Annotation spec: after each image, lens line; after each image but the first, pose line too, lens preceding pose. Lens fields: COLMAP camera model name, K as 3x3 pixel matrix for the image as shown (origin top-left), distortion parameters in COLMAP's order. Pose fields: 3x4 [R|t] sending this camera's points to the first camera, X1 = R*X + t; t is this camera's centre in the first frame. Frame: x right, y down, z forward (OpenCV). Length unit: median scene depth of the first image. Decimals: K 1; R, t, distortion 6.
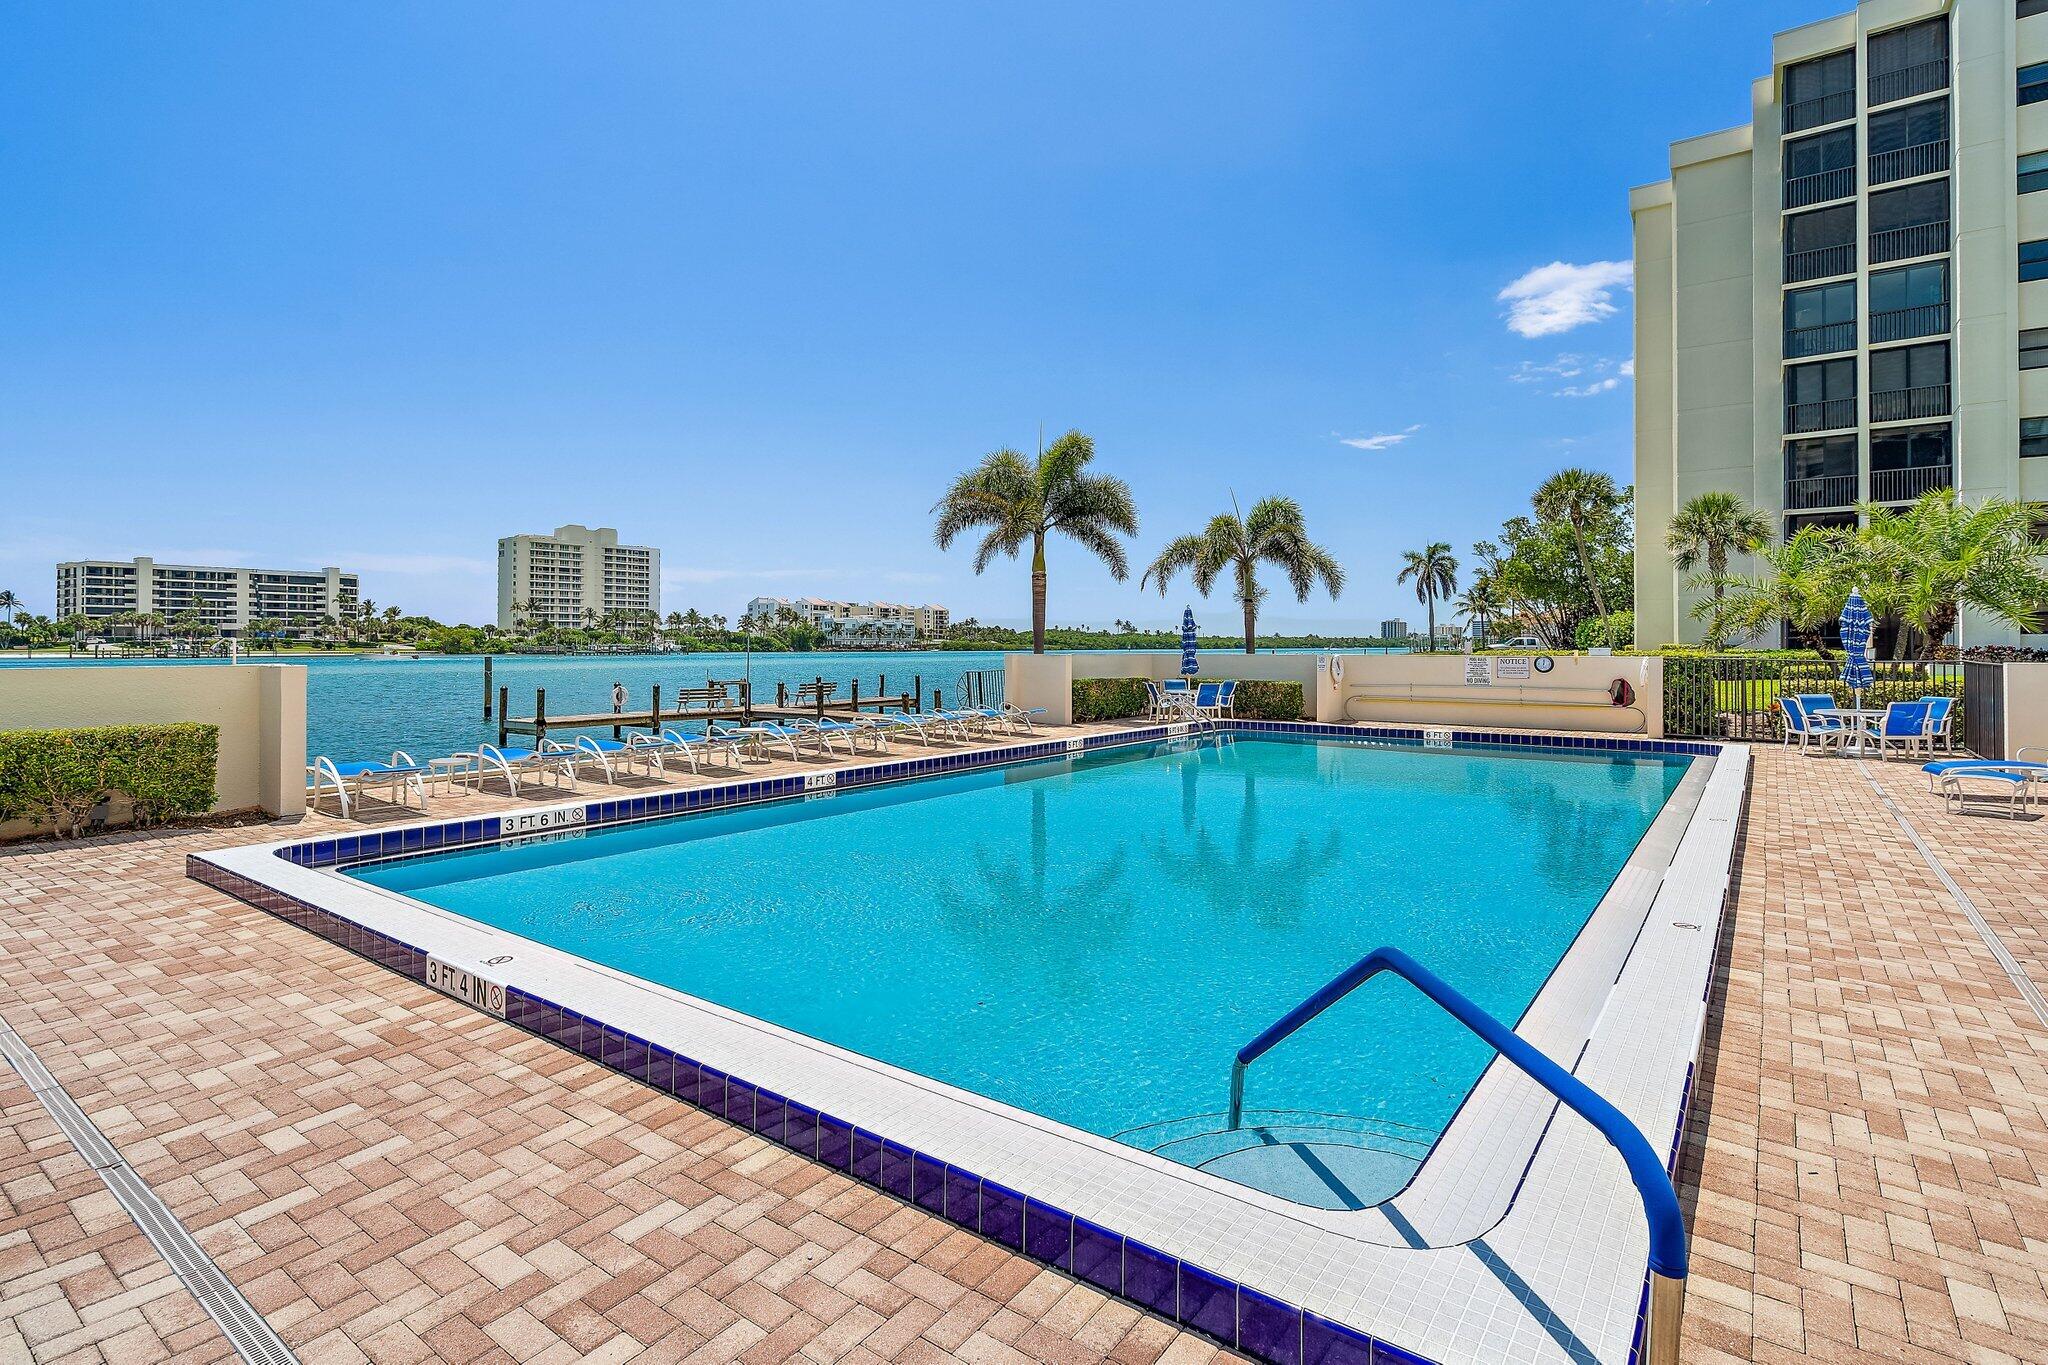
lens RADIAL K [[991.8, 0, 1041.2], [0, 991.8, 650.9], [0, 0, 1]] dist [-0.001910, -0.000140]
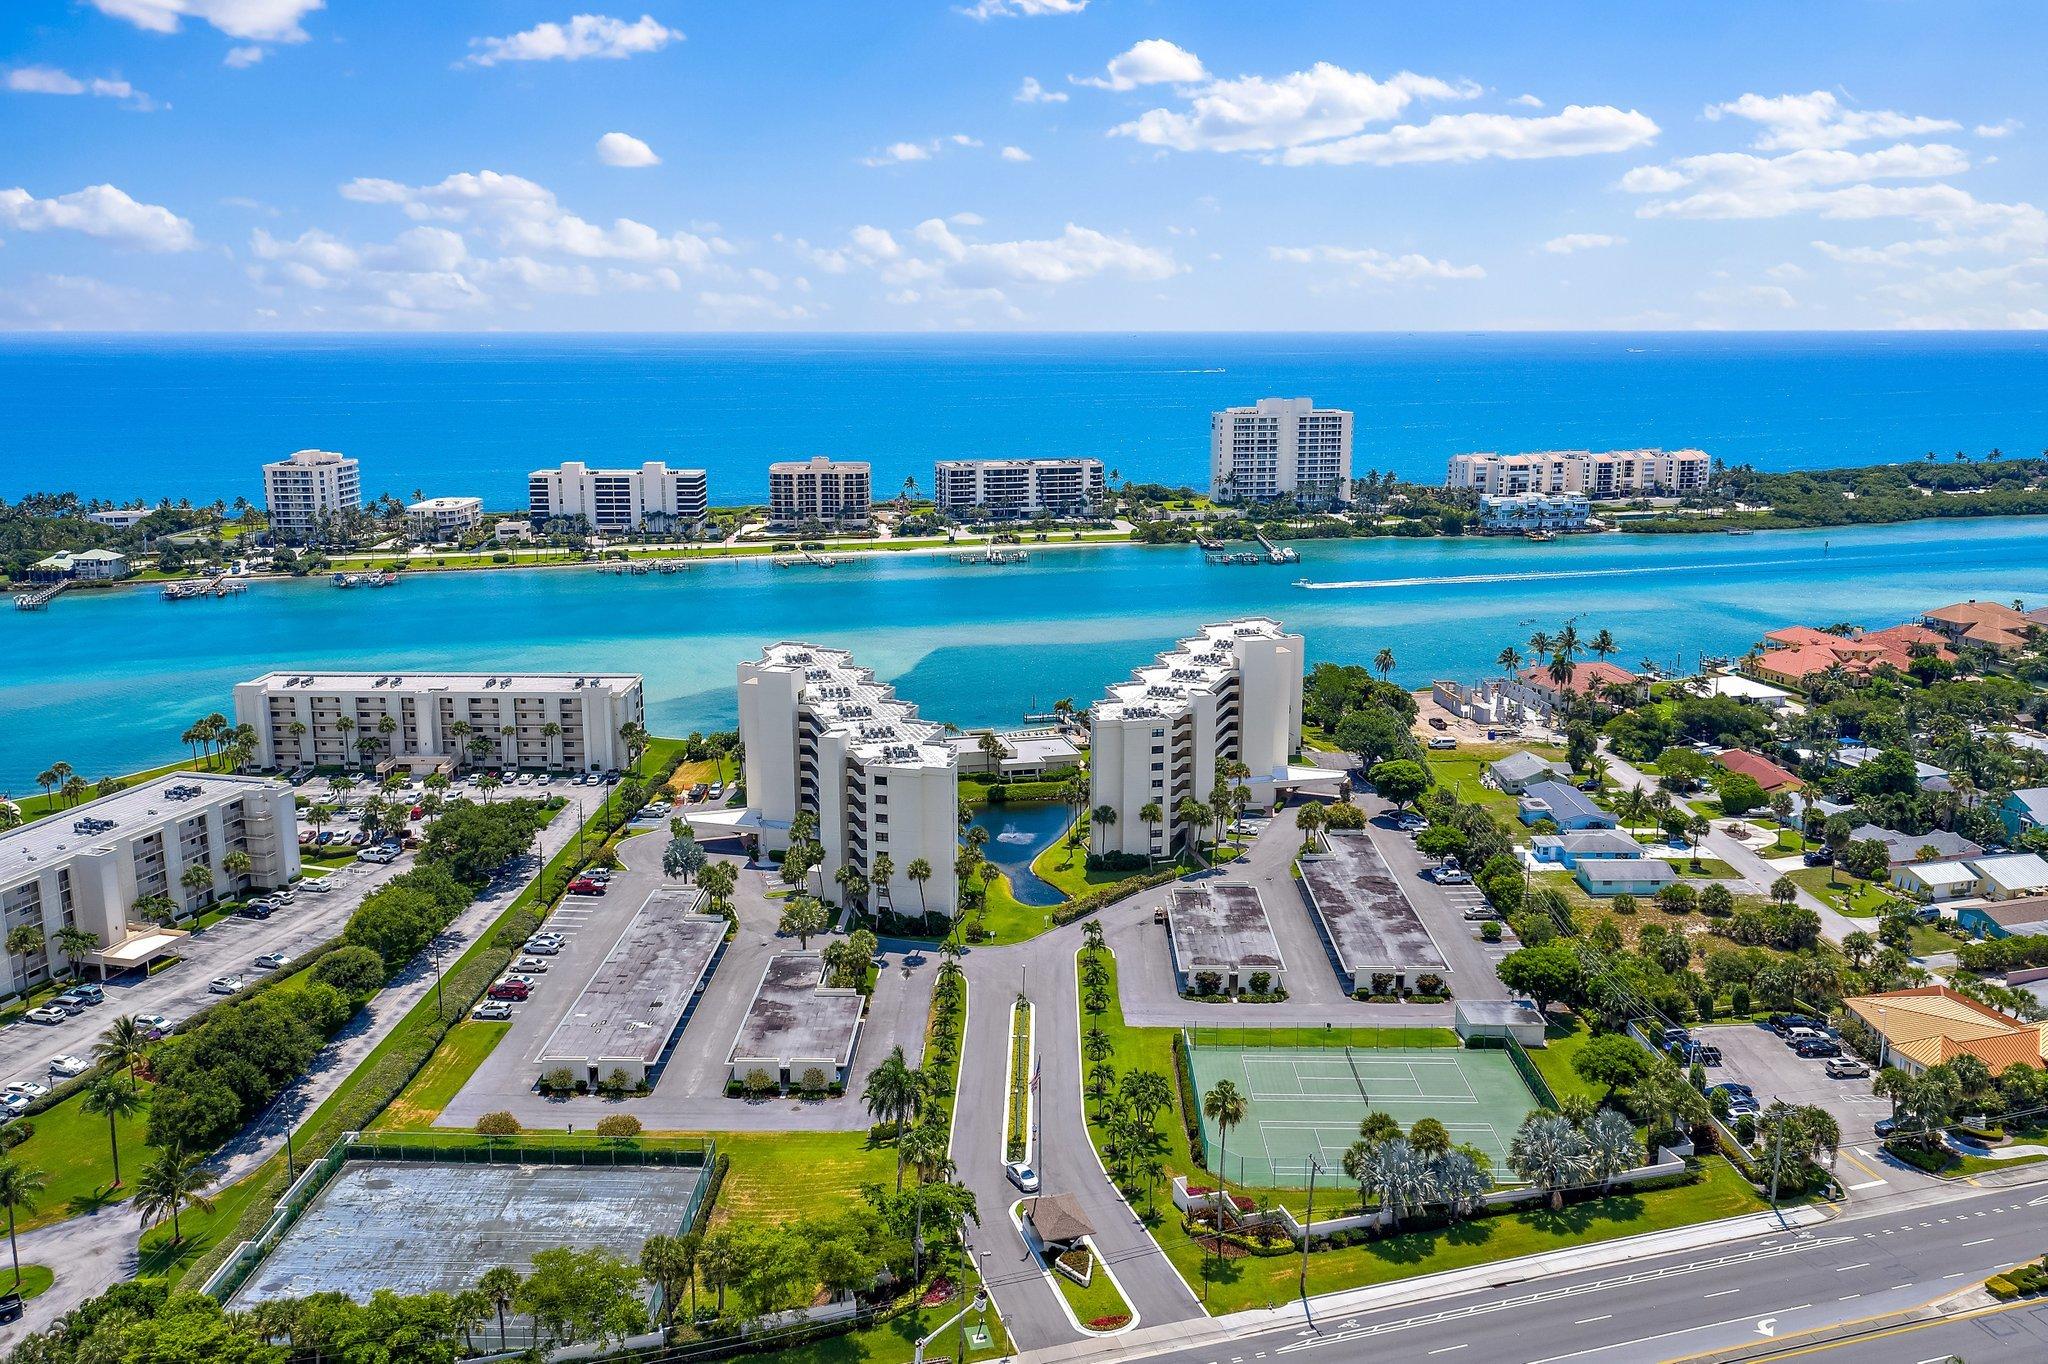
lens RADIAL K [[1650.6, 0, 1020.3], [0, 1650.6, 682.0], [0, 0, 1]] dist [-0.009417, 0.008492]
pose [[0.764389, 0.131461, -0.631211, 0.653257], [-0.001224, 0.979287, 0.202471, -0.247743], [0.644754, -0.153994, 0.748718, -0.756711]]
